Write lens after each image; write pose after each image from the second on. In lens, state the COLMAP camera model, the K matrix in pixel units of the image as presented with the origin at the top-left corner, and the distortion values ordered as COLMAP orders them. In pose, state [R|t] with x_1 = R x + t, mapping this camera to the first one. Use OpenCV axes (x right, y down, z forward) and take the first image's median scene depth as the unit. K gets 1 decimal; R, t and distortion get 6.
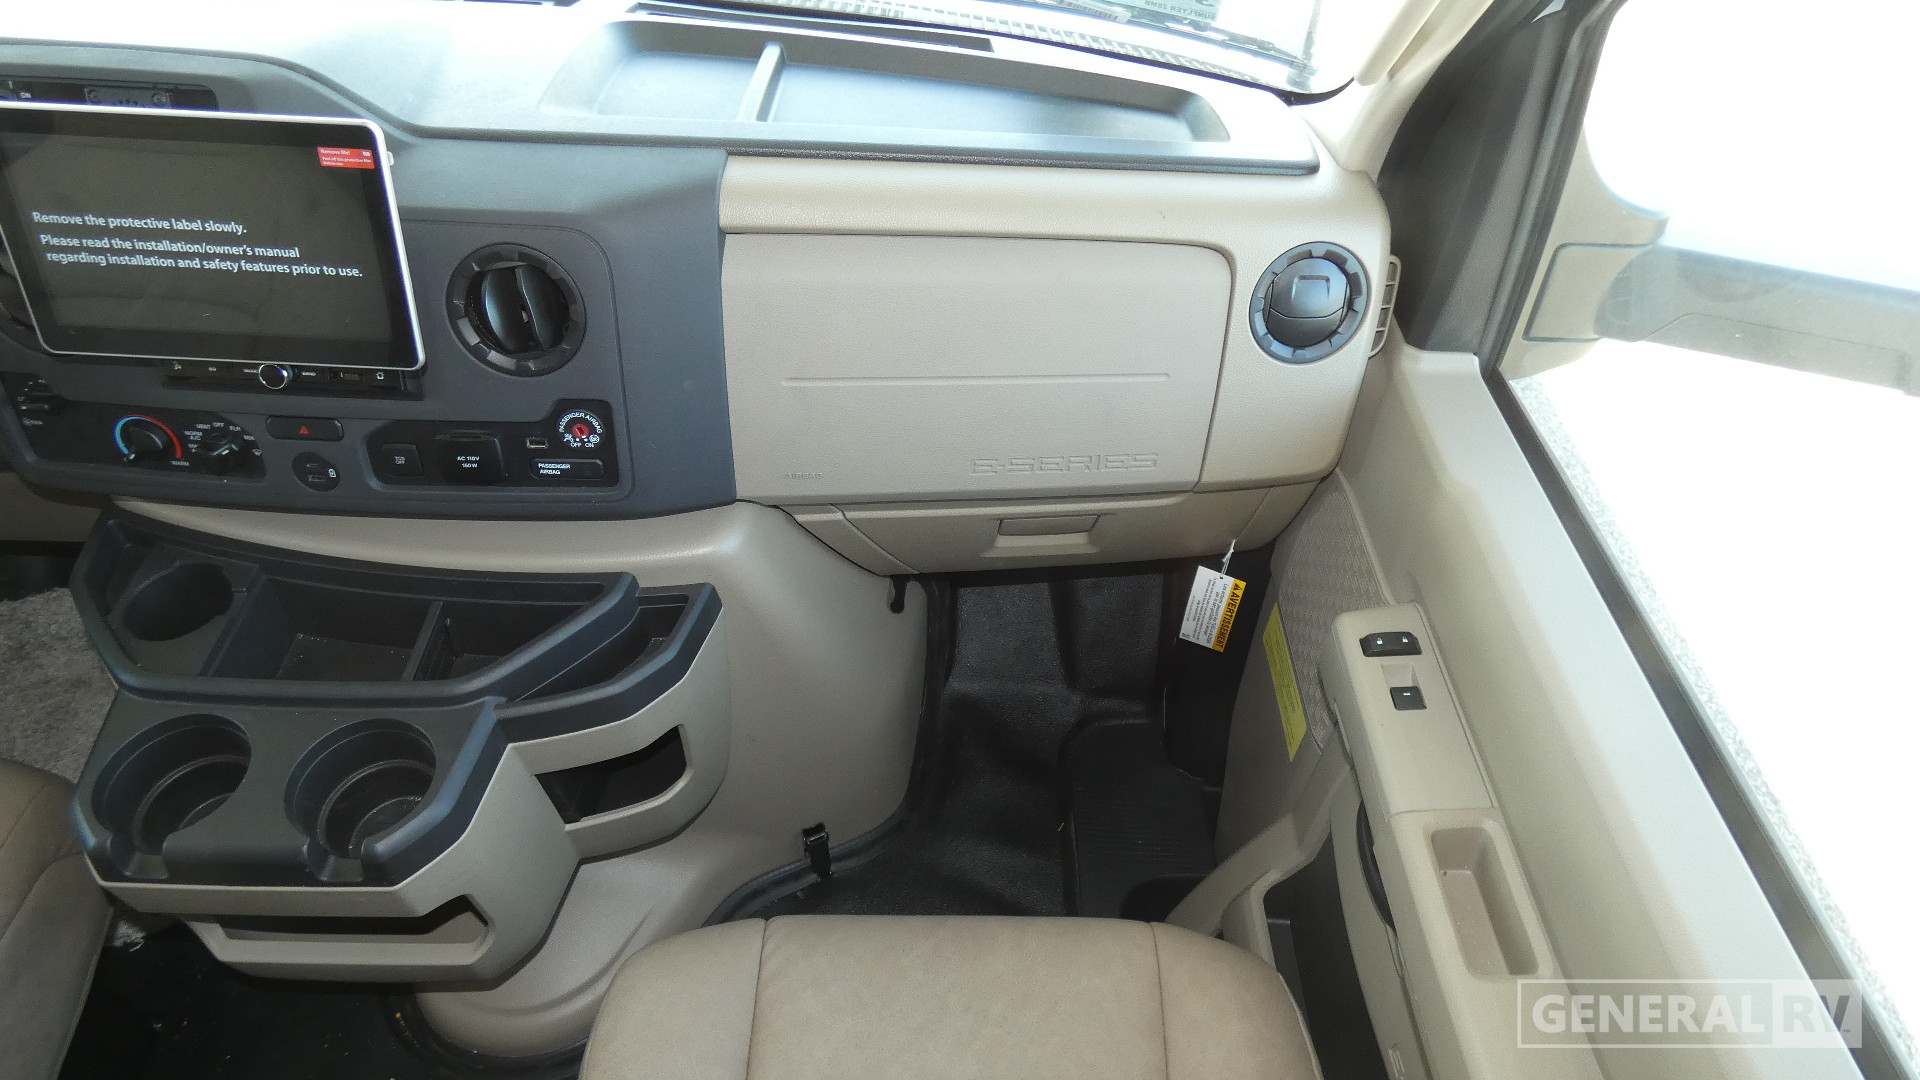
lens RADIAL K [[1153.7, 0, 962.5], [0, 1153.7, 537.5], [0, 0, 1]] dist [-0.005135, -0.000750]
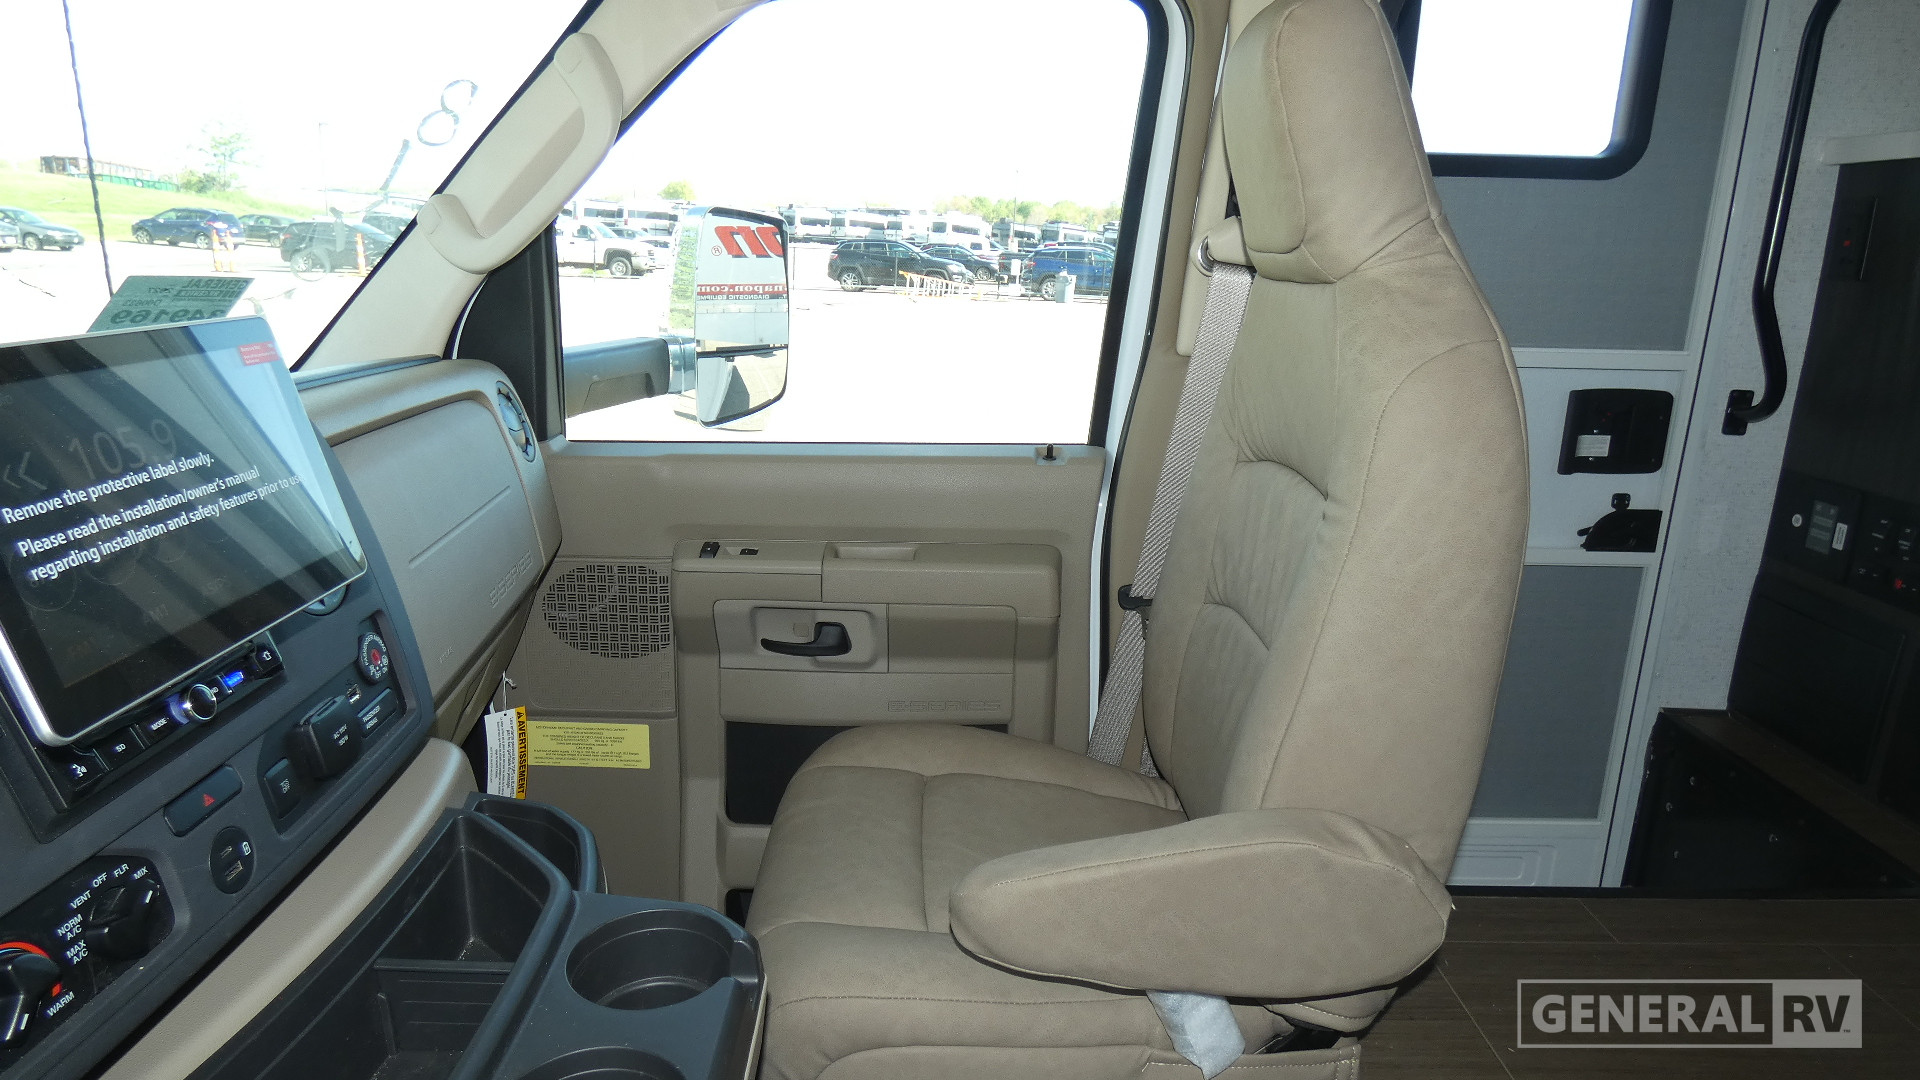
lens RADIAL K [[1153.7, 0, 950.9], [0, 1153.7, 531.1], [0, 0, 1]] dist [-0.005135, -0.000750]
pose [[-0.008591, -0.295280, 0.955372, -1.176856], [0.704152, 0.676575, 0.215443, -0.035242], [-0.709997, 0.674578, 0.202110, 0.419511]]
